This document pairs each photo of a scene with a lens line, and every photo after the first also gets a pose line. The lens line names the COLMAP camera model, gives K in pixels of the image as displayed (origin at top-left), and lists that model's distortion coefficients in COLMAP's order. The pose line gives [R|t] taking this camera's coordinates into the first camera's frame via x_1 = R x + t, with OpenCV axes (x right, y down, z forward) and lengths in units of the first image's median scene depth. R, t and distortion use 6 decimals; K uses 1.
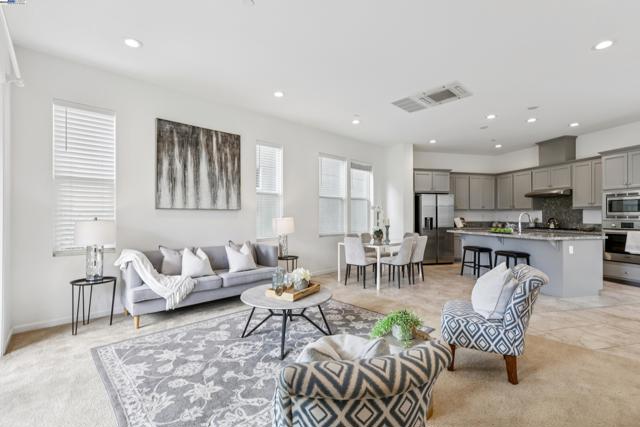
lens RADIAL K [[289.9, 0, 319.3], [0, 289.9, 214.2], [0, 0, 1]] dist [0.003607, 0.000104]
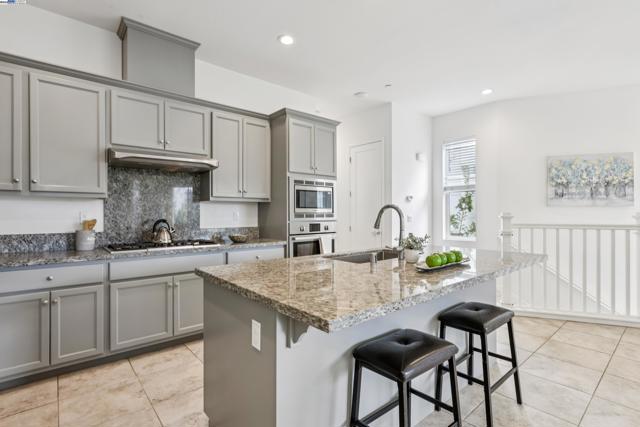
lens RADIAL K [[309.1, 0, 319.1], [0, 309.1, 213.9], [0, 0, 1]] dist [-0.002381, 0.000007]
pose [[-0.461103, 0.005089, 0.887332, 0.314222], [-0.001121, 0.999979, -0.006318, 0.008393], [-0.887346, -0.003908, -0.461087, 1.061671]]
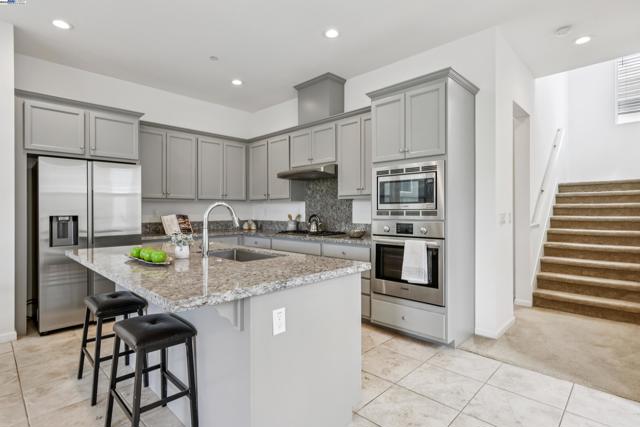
lens RADIAL K [[327.1, 0, 319.9], [0, 327.1, 210.5], [0, 0, 1]] dist [0.003211, -0.000102]
pose [[0.844313, -0.002615, 0.535844, 0.482580], [-0.000458, 0.999984, 0.005602, 0.001565], [-0.535850, -0.004976, 0.844299, 0.459608]]
